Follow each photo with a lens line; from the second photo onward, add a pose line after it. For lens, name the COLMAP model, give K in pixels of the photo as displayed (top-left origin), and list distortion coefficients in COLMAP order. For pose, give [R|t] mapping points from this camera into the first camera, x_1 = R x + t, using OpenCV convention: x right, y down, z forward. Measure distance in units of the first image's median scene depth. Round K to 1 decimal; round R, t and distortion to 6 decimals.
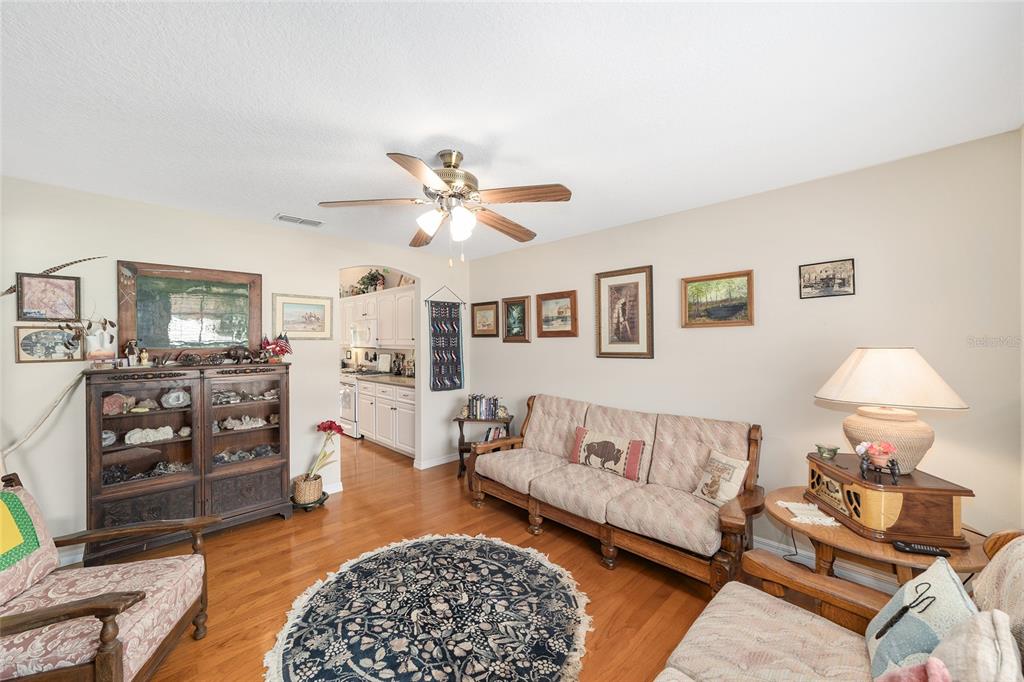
lens RADIAL K [[393.8, 0, 515.2], [0, 393.8, 340.4], [0, 0, 1]] dist [-0.009204, 0.005893]
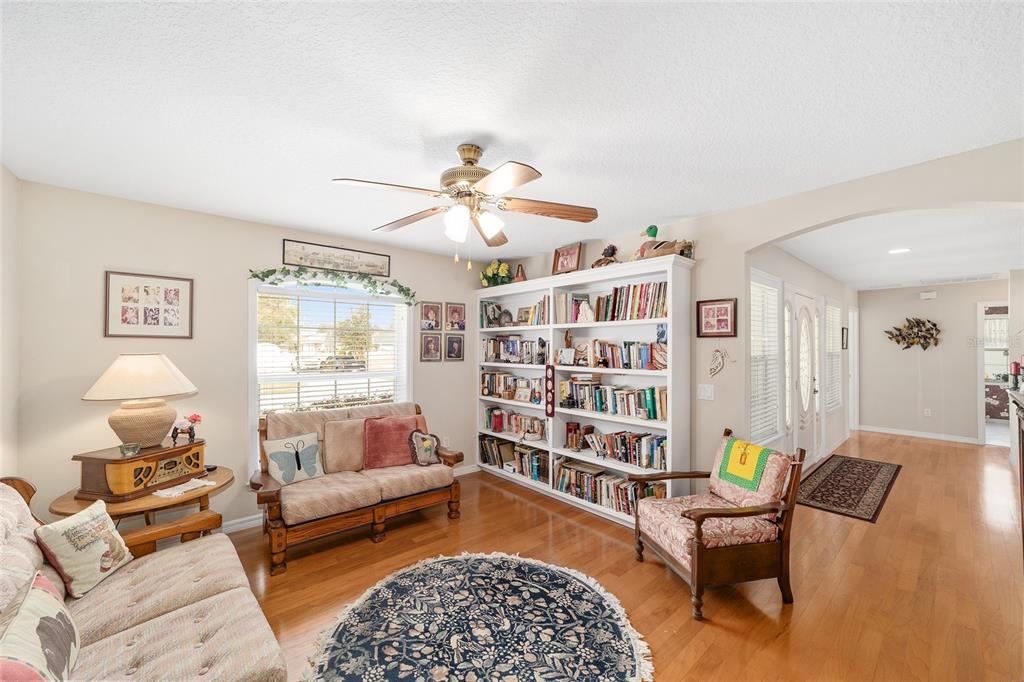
lens RADIAL K [[393.8, 0, 505.1], [0, 393.8, 346.1], [0, 0, 1]] dist [-0.009204, 0.005893]
pose [[-0.995739, 0.002472, 0.092180, -0.291377], [0.002006, 0.999985, -0.005149, 0.002121], [-0.092191, -0.004942, -0.995729, 1.678475]]
